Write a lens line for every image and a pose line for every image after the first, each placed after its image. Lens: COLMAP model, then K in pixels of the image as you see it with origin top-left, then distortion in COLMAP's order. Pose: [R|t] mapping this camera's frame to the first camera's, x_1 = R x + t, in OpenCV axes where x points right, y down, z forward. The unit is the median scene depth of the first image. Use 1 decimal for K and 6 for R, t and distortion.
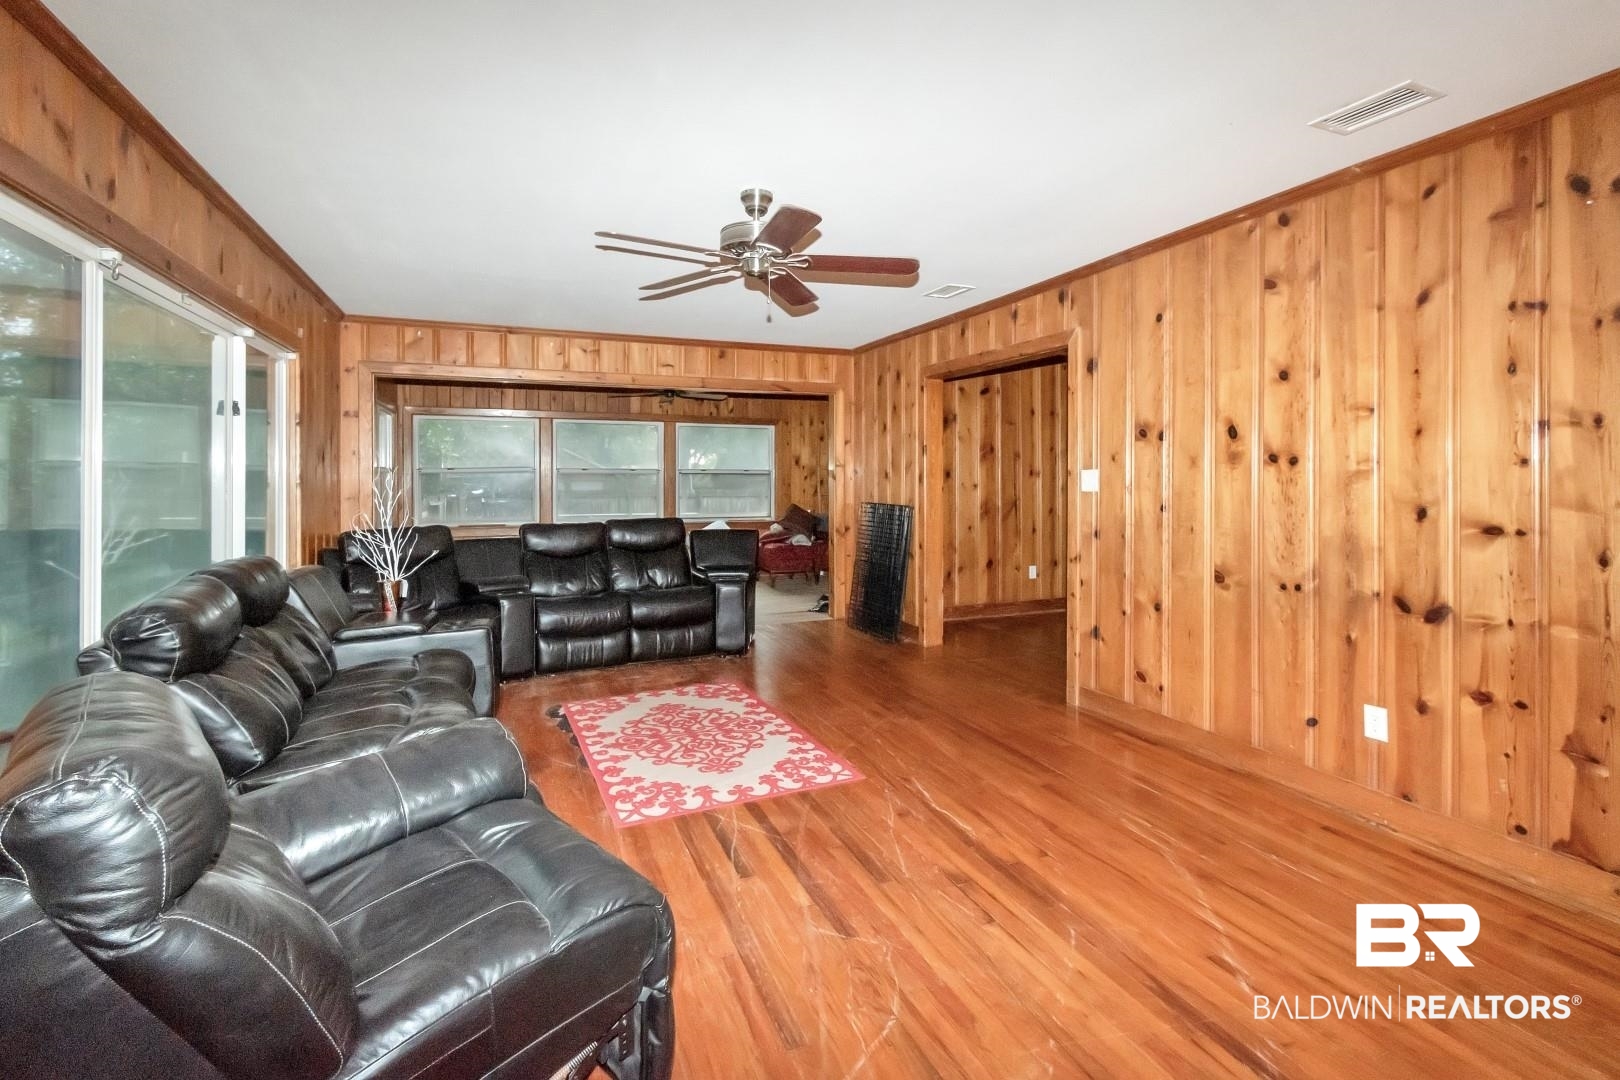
lens RADIAL K [[743.1, 0, 804.5], [0, 743.1, 471.4], [0, 0, 1]] dist [0.001657, -0.001014]
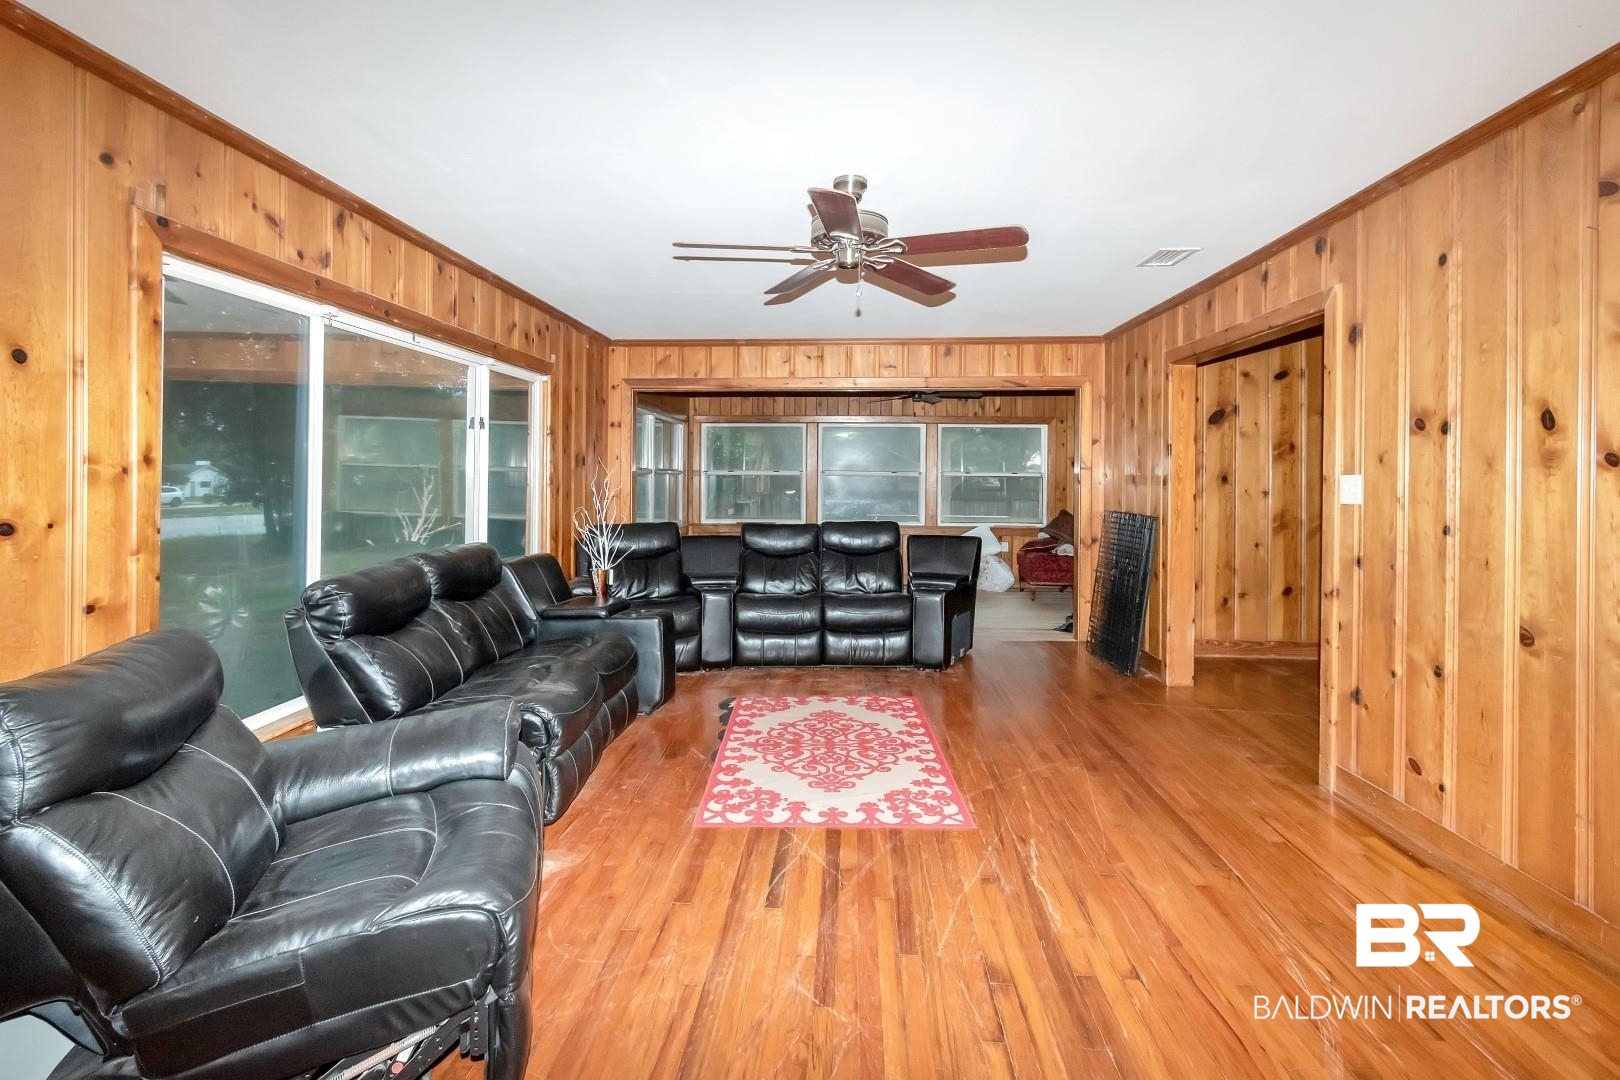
lens RADIAL K [[743.1, 0, 804.5], [0, 743.1, 471.4], [0, 0, 1]] dist [0.001657, -0.001014]
pose [[0.902842, 0.001615, -0.429970, 0.230582], [-0.002441, 0.999996, -0.001371, -0.003929], [0.429966, 0.002287, 0.902842, 0.104342]]
